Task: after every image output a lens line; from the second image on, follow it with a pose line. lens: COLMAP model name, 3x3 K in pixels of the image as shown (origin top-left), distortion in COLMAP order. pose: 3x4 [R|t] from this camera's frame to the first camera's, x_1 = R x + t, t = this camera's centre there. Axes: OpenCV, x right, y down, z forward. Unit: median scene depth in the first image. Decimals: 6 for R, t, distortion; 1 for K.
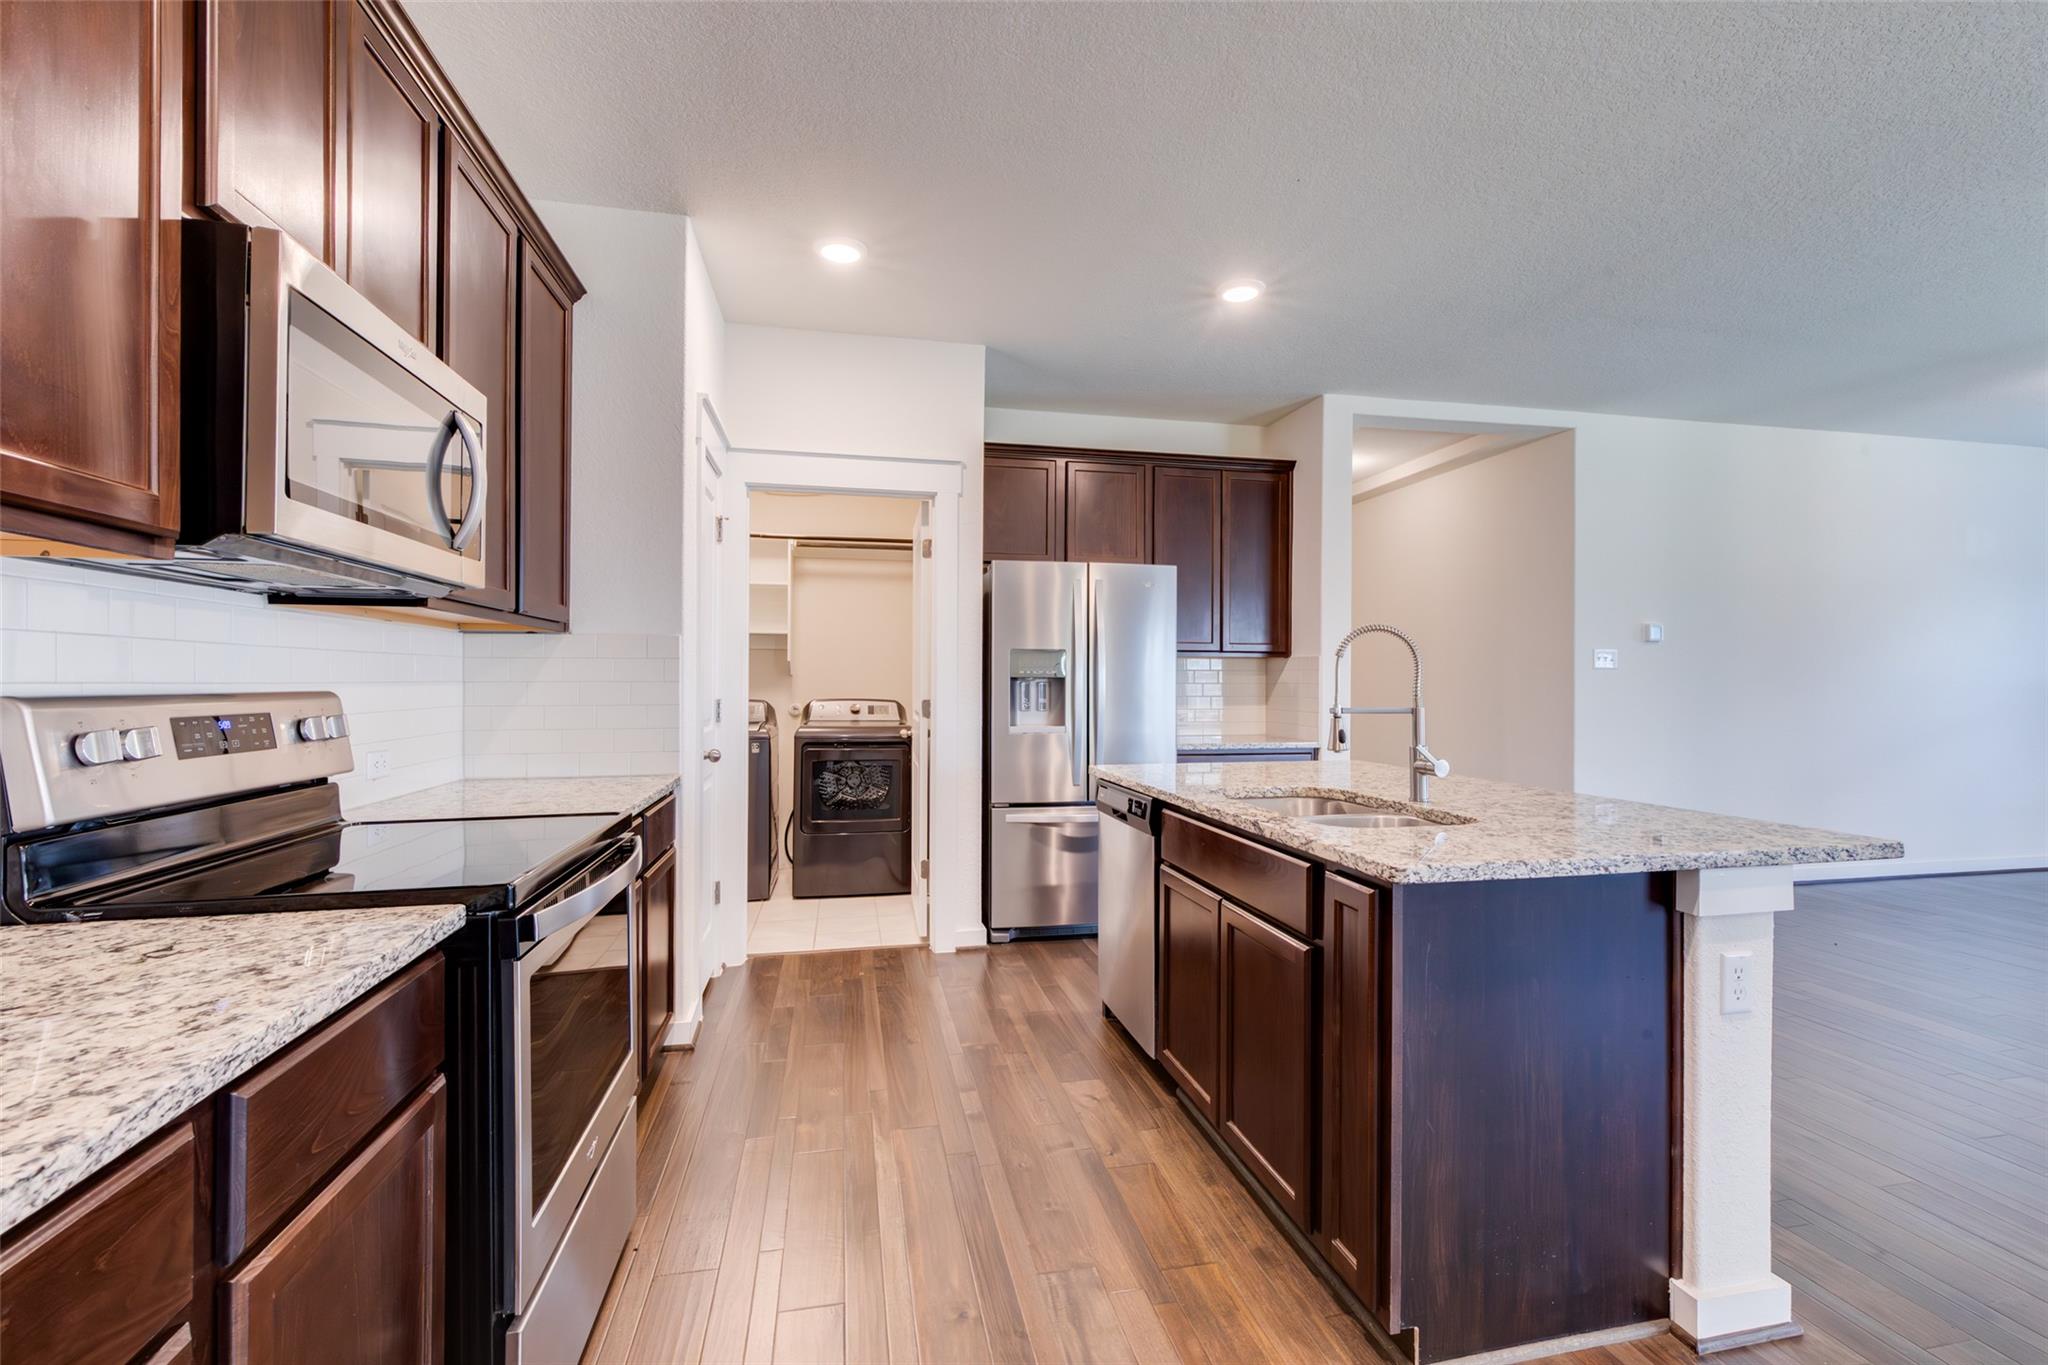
lens RADIAL K [[921.6, 0, 1044.8], [0, 921.6, 679.5], [0, 0, 1]] dist [0.009302, -0.002635]
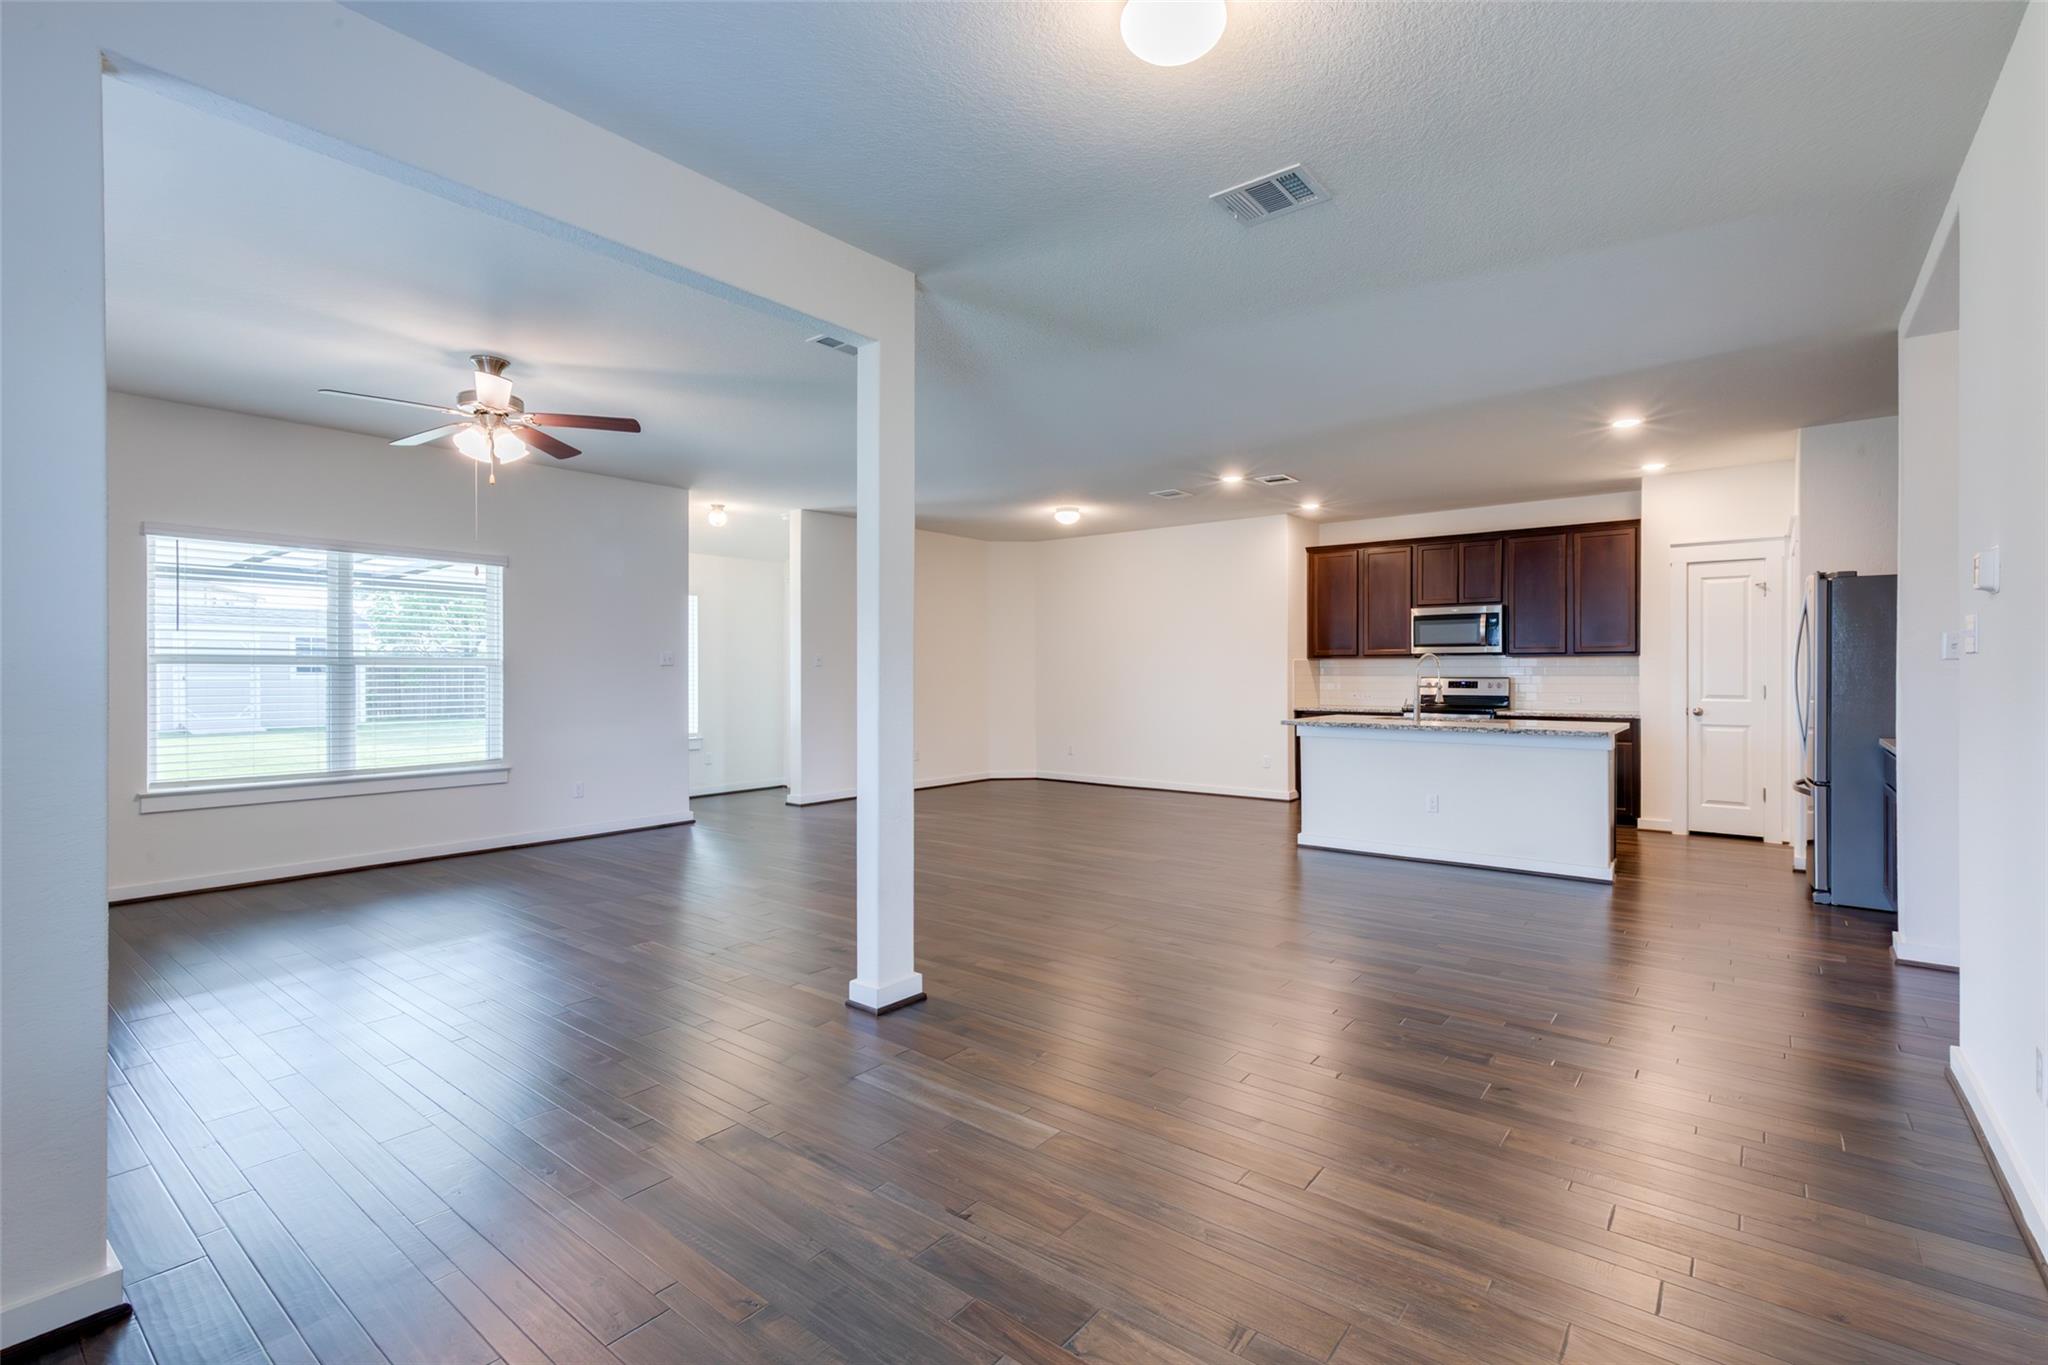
lens RADIAL K [[921.6, 0, 1049.3], [0, 921.6, 658.8], [0, 0, 1]] dist [0.009302, -0.002635]
pose [[-0.774443, -0.008868, -0.632582, 1.621494], [0.003708, 0.999821, -0.018555, -0.000829], [0.632633, -0.016715, -0.774271, 1.339434]]
